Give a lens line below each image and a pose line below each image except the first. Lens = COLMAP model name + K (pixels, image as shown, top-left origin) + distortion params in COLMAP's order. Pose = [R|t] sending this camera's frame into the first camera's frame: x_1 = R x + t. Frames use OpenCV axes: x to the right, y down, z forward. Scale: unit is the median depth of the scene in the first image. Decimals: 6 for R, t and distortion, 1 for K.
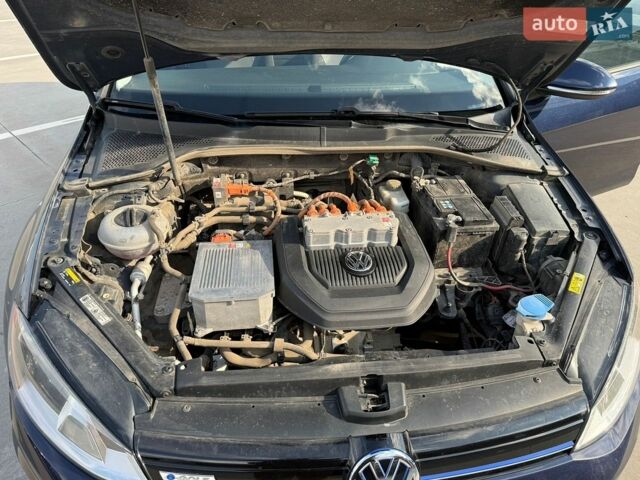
lens RADIAL K [[452.9, 0, 320.0], [0, 452.9, 240.0], [0, 0, 1]] dist [0.126570, -0.229401]
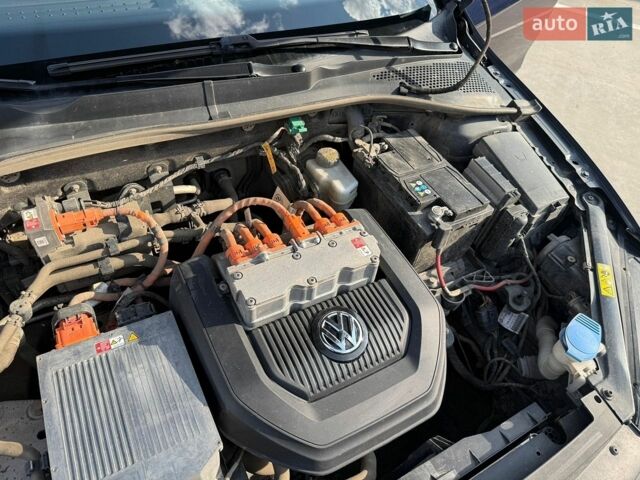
lens RADIAL K [[452.9, 0, 320.0], [0, 452.9, 240.0], [0, 0, 1]] dist [0.126570, -0.229401]
pose [[0.928296, -0.219941, 0.299820, -0.079377], [0.138640, 0.952893, 0.269767, -0.196354], [-0.345030, -0.208857, 0.915059, 0.389018]]
